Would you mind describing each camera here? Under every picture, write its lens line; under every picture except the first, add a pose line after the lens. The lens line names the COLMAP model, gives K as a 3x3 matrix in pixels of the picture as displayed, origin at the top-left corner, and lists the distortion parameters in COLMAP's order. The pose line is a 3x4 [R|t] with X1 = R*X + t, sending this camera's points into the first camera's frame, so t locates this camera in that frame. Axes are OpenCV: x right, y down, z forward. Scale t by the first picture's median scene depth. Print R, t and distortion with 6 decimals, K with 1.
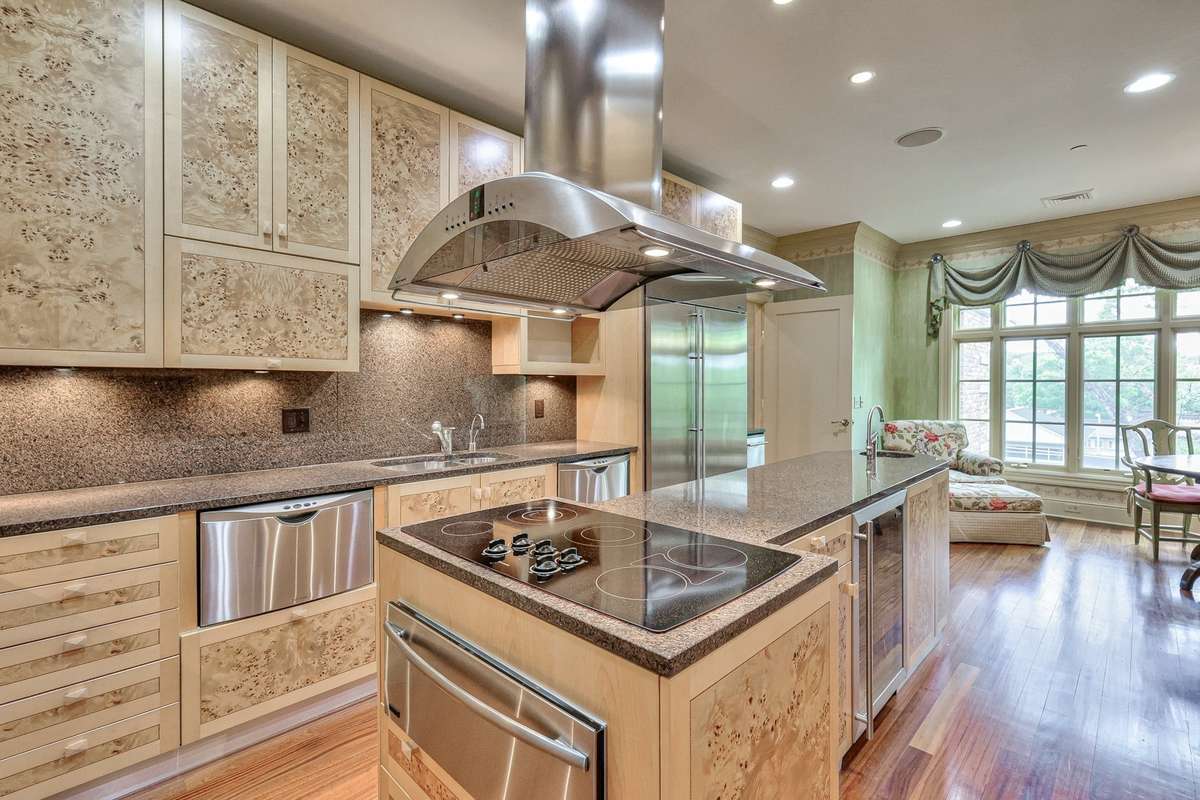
lens RADIAL K [[526.8, 0, 600.0], [0, 526.8, 400.0], [0, 0, 1]] dist [-0.013617, 0.000097]
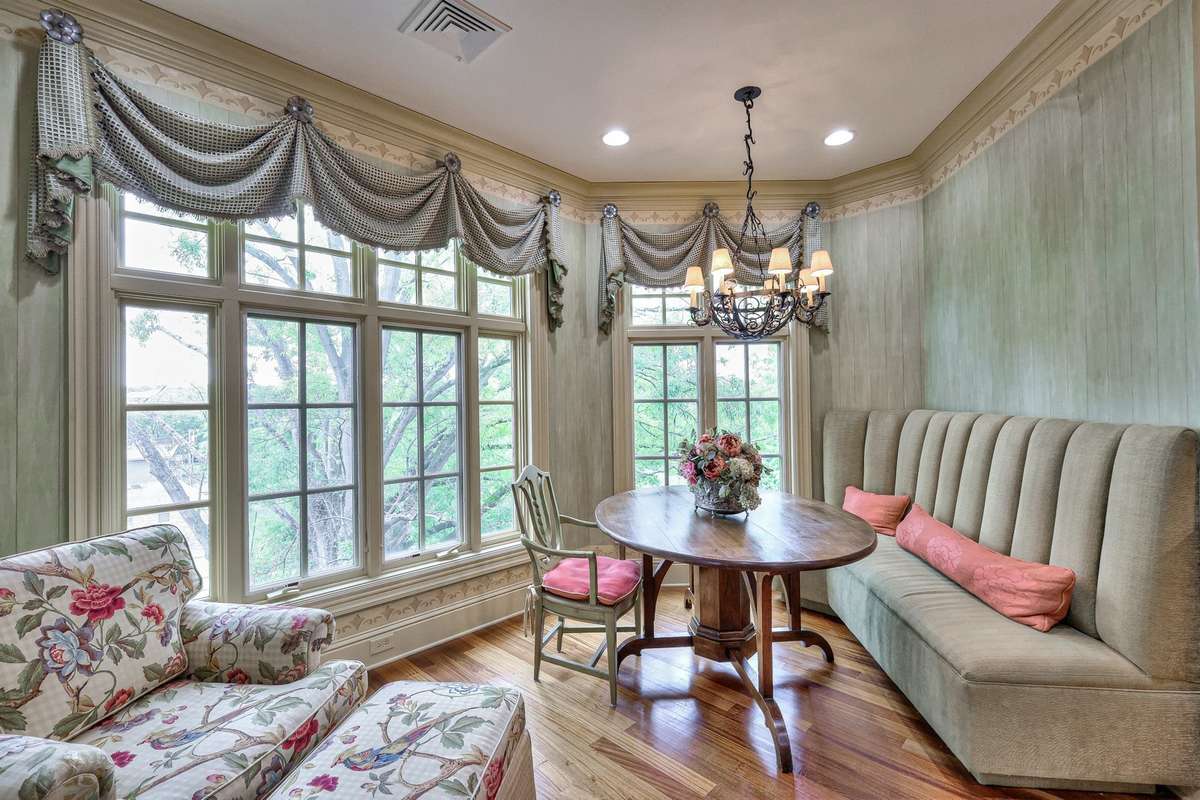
lens RADIAL K [[526.8, 0, 600.0], [0, 526.8, 400.0], [0, 0, 1]] dist [-0.013617, 0.000097]
pose [[-0.024857, 0.011294, 0.999627, 0.339517], [0.048701, 0.998763, -0.010073, -0.024062], [-0.998504, 0.048433, -0.025376, 0.727788]]
